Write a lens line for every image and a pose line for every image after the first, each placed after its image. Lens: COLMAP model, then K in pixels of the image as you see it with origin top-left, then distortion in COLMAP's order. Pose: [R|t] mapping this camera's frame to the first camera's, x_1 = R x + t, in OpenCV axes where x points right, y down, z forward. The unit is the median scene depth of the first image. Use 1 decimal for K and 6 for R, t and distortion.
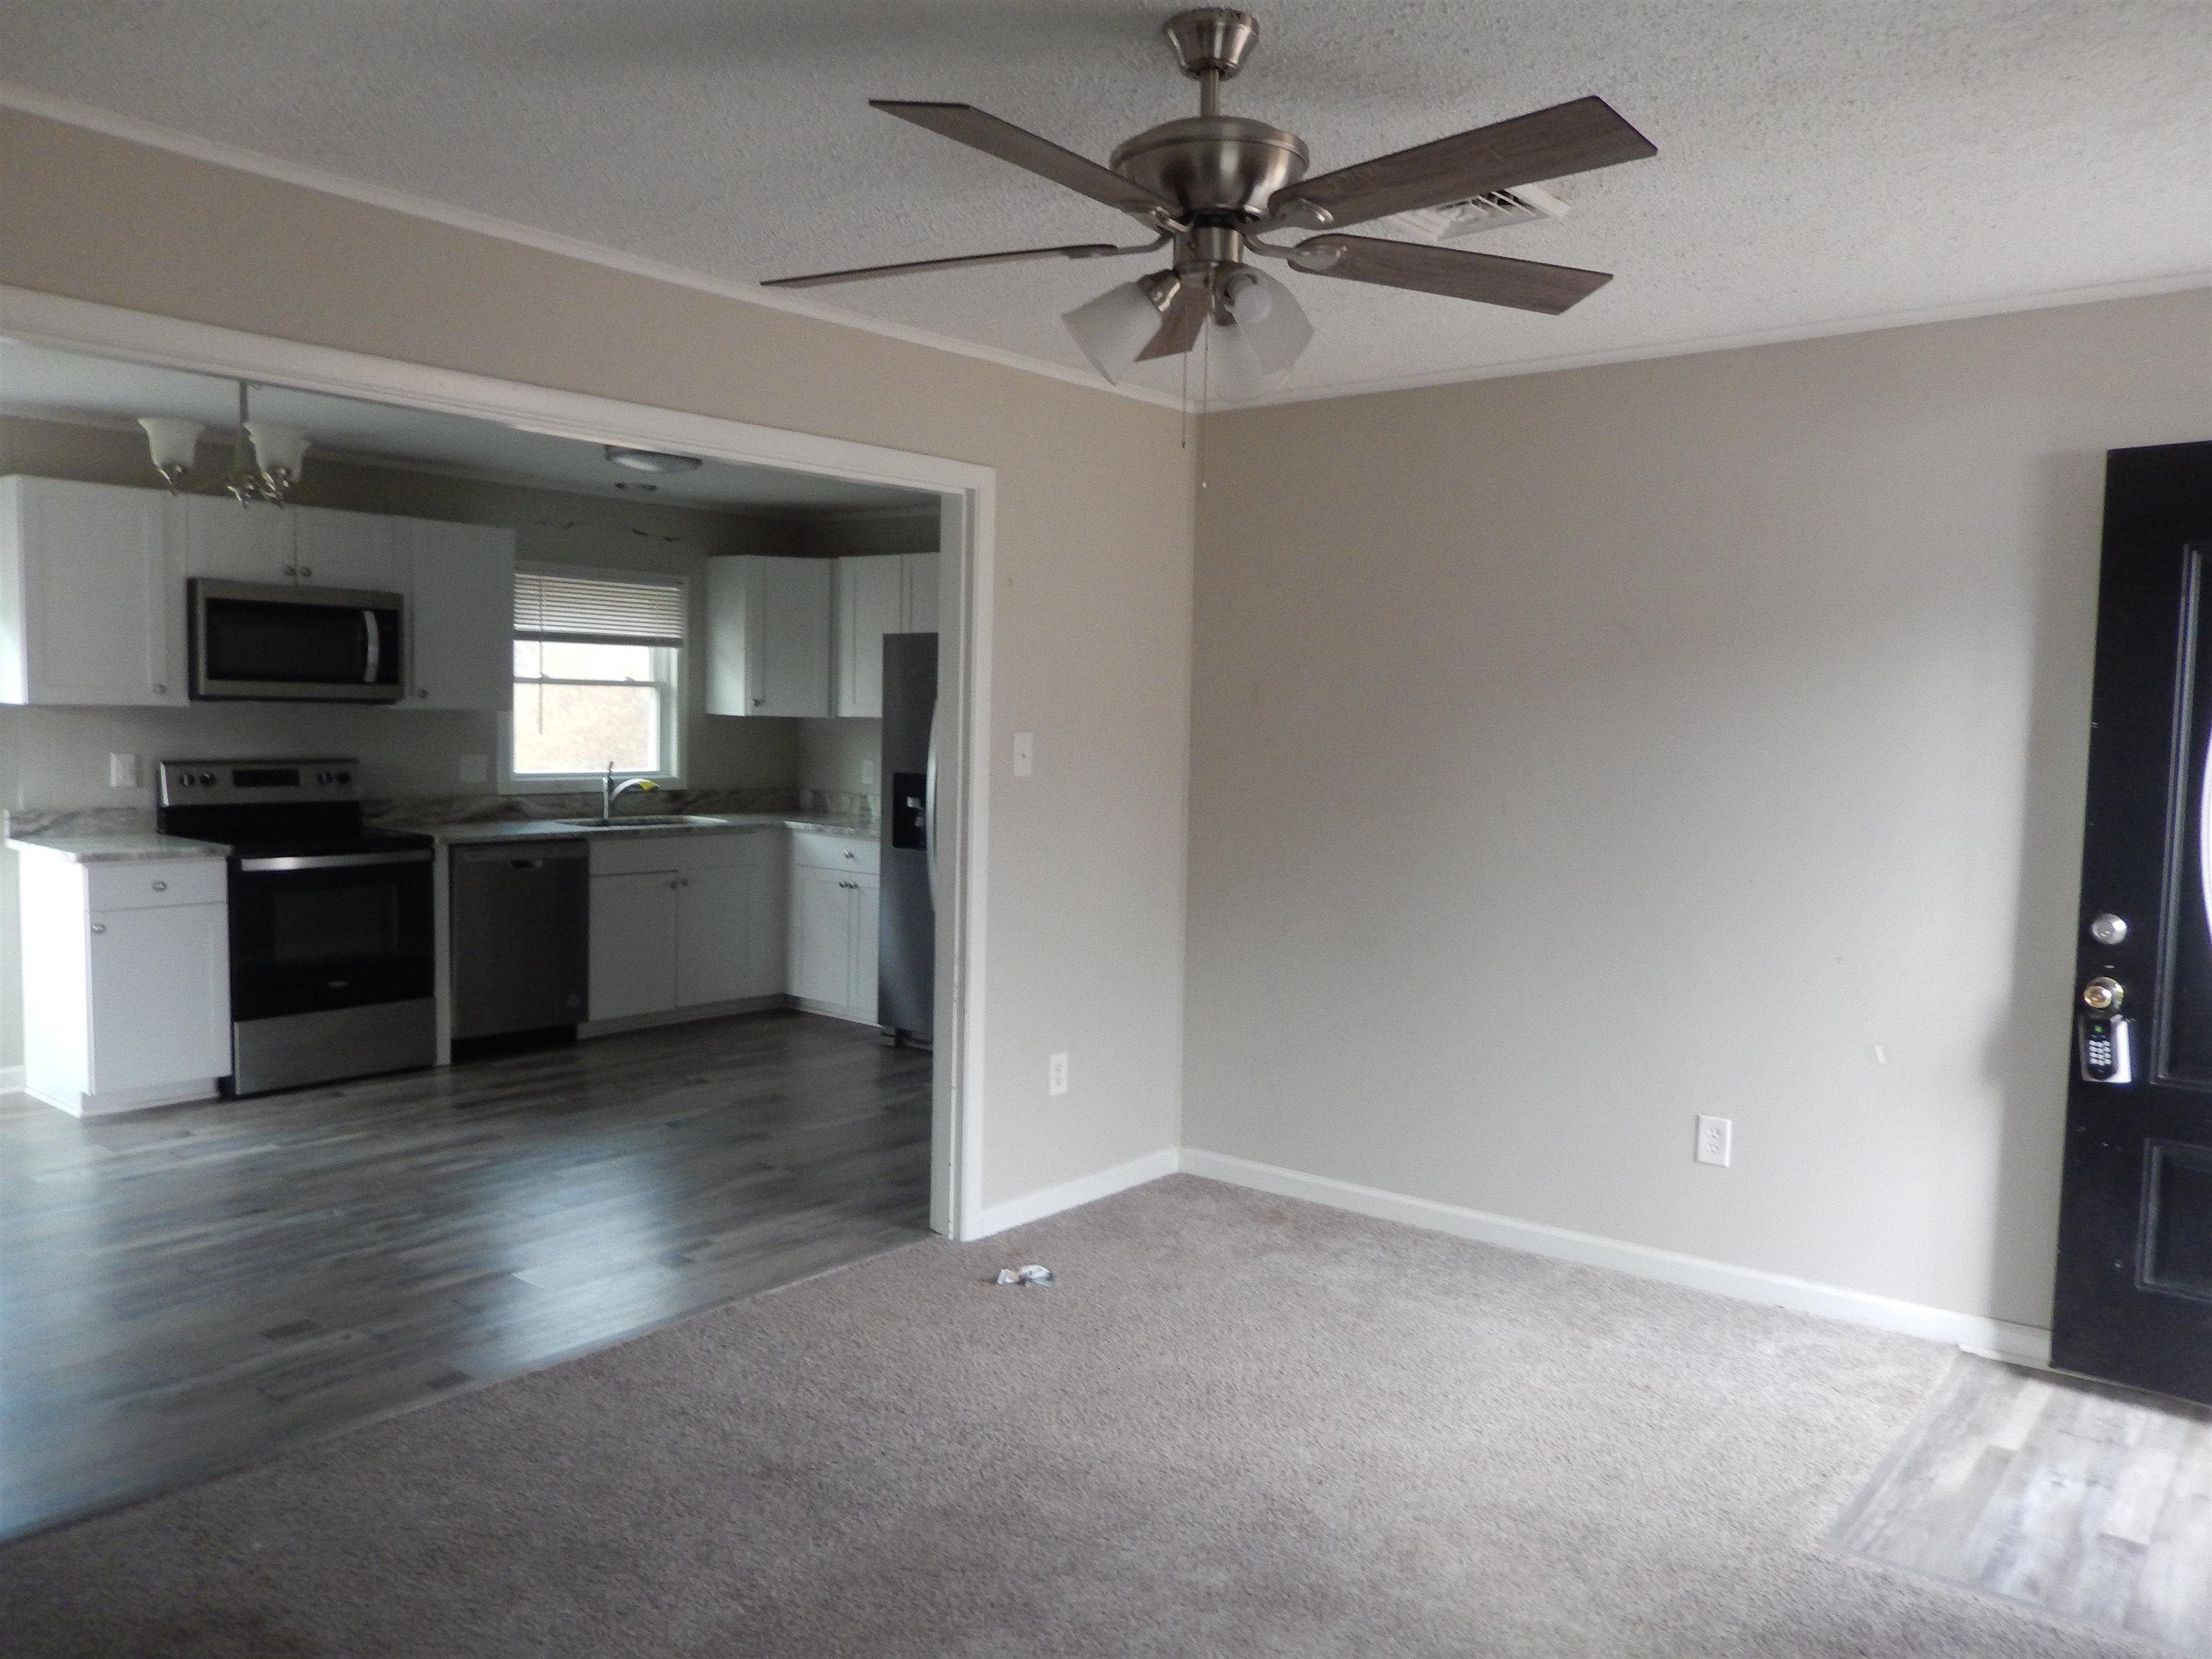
lens RADIAL K [[1662.8, 0, 1097.5], [0, 1662.8, 838.0], [0, 0, 1]] dist [0.001886, 0.014265]
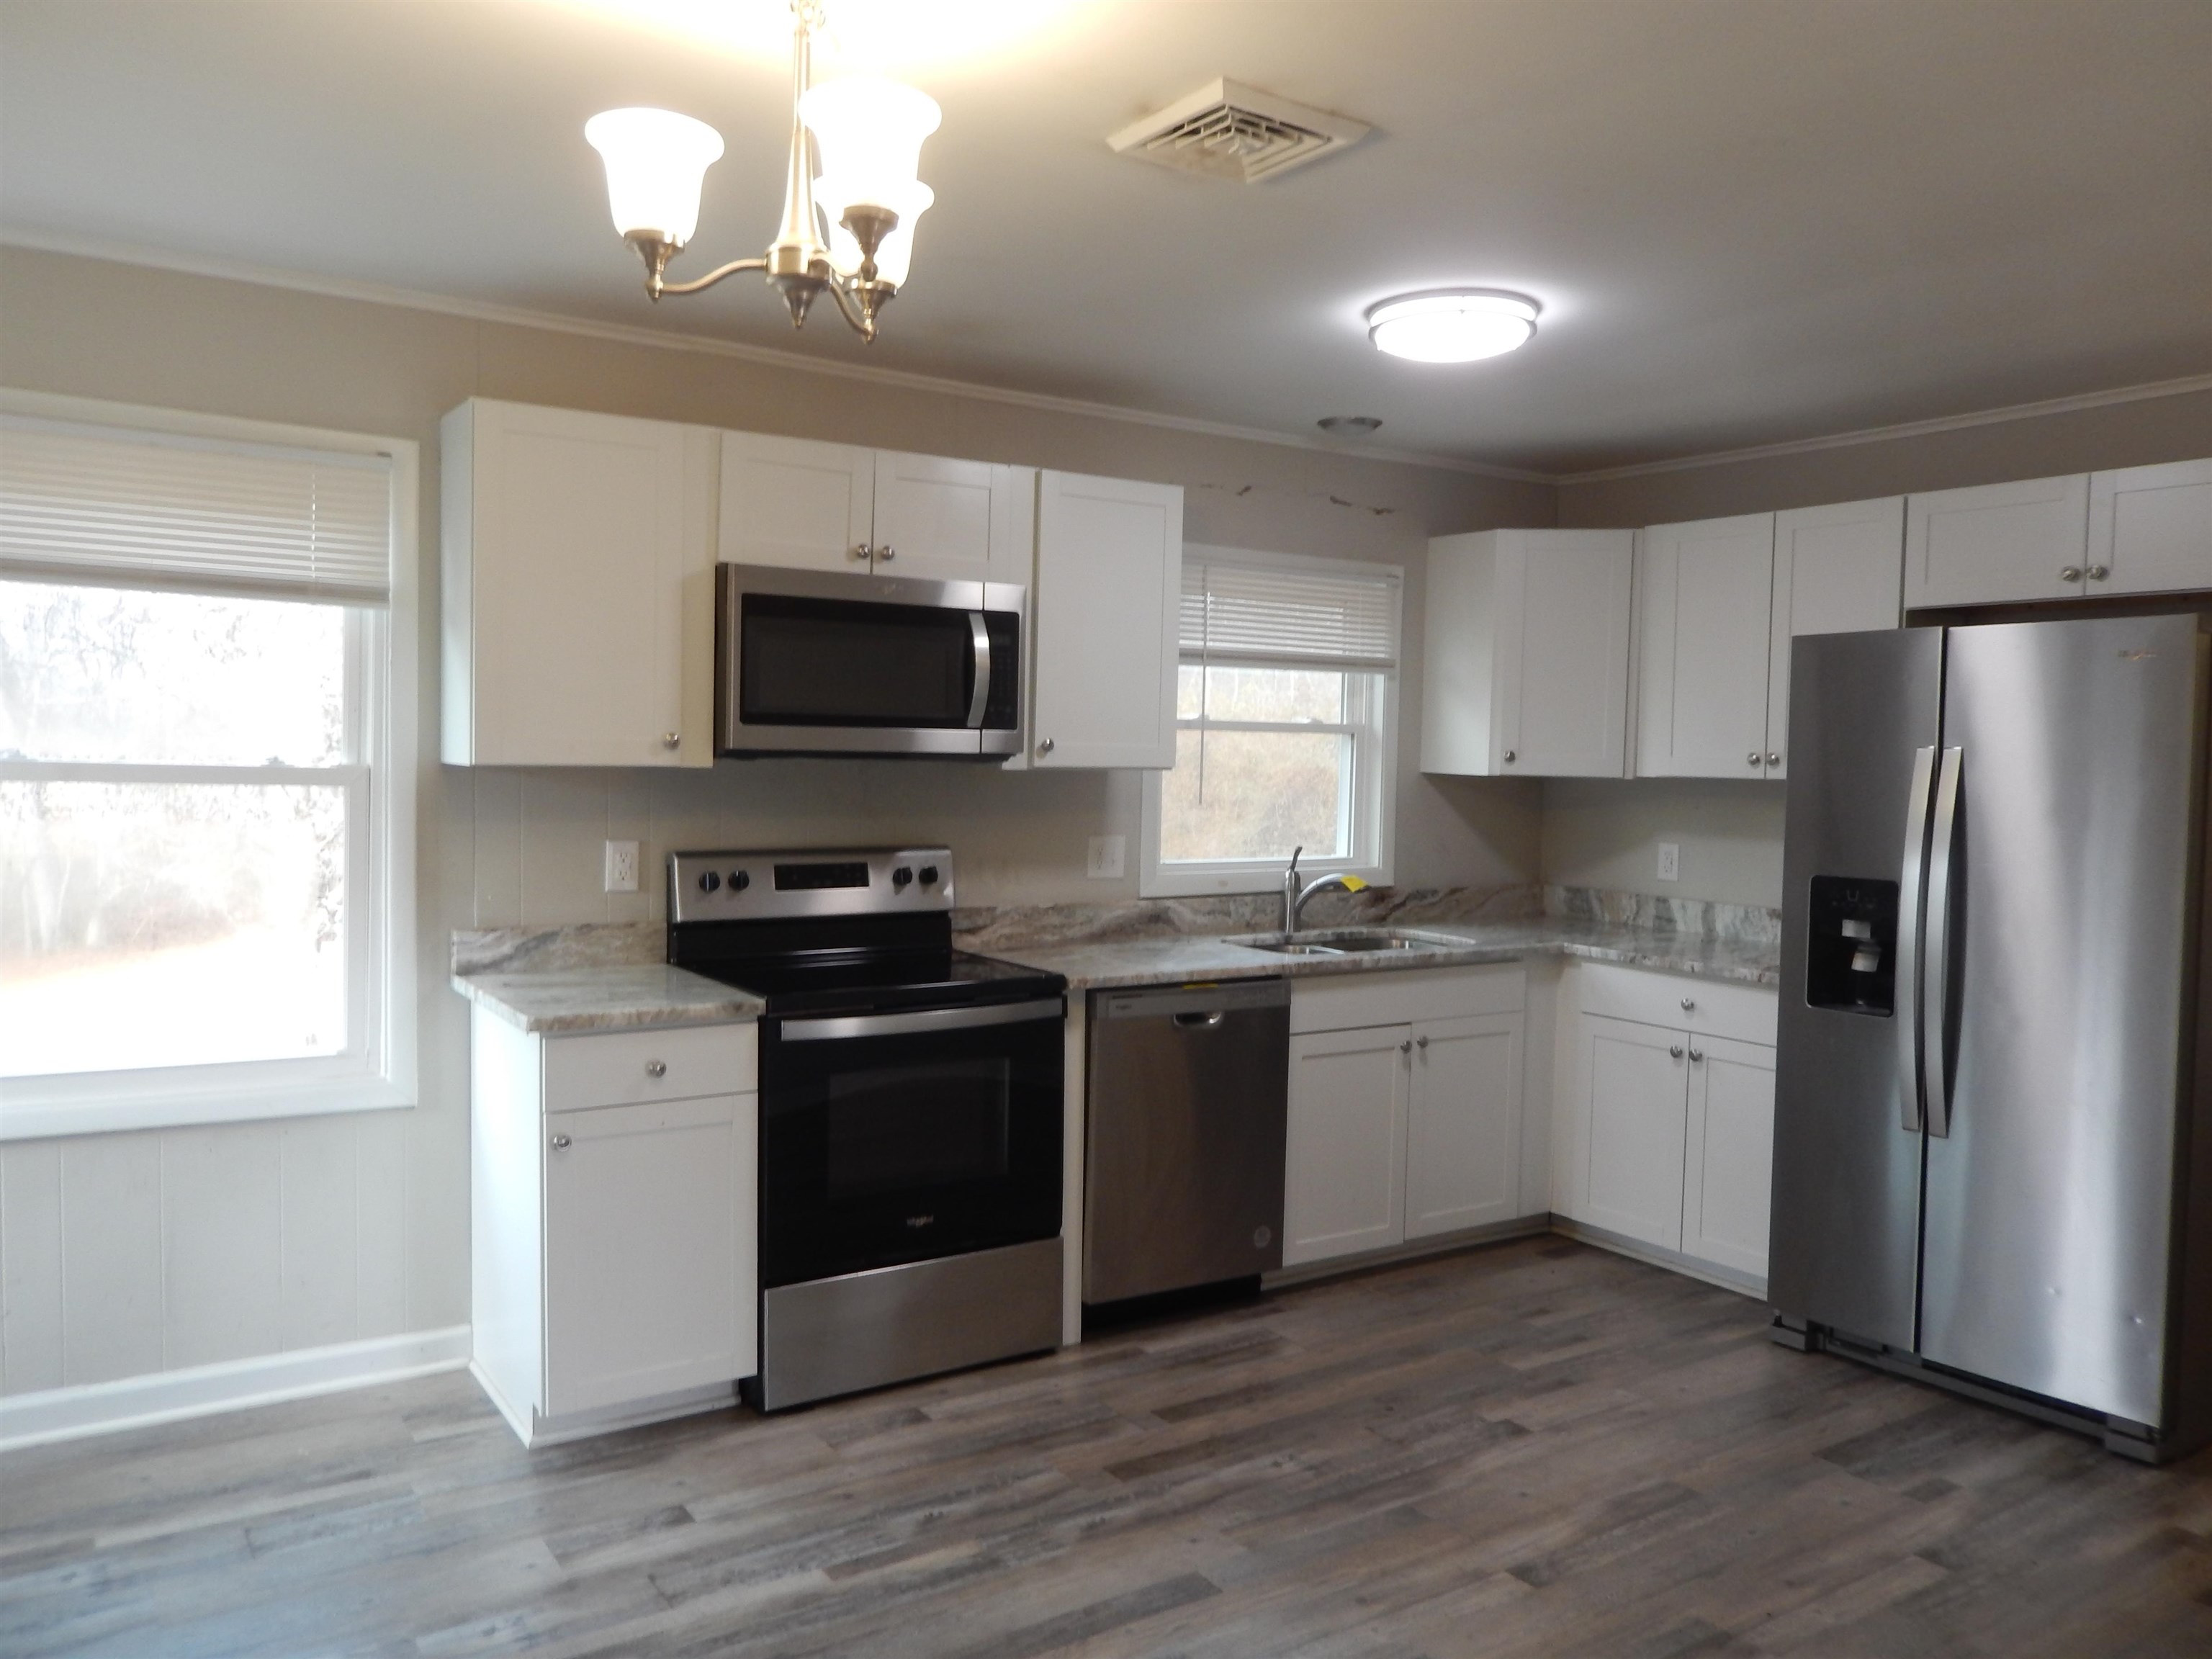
lens RADIAL K [[1662.8, 0, 1108.1], [0, 1662.8, 834.3], [0, 0, 1]] dist [0.001886, 0.014265]
pose [[0.958206, 0.008246, -0.285962, -0.194345], [-0.017790, 0.999367, -0.030793, -0.032128], [0.285527, 0.034593, 0.957746, 0.386142]]
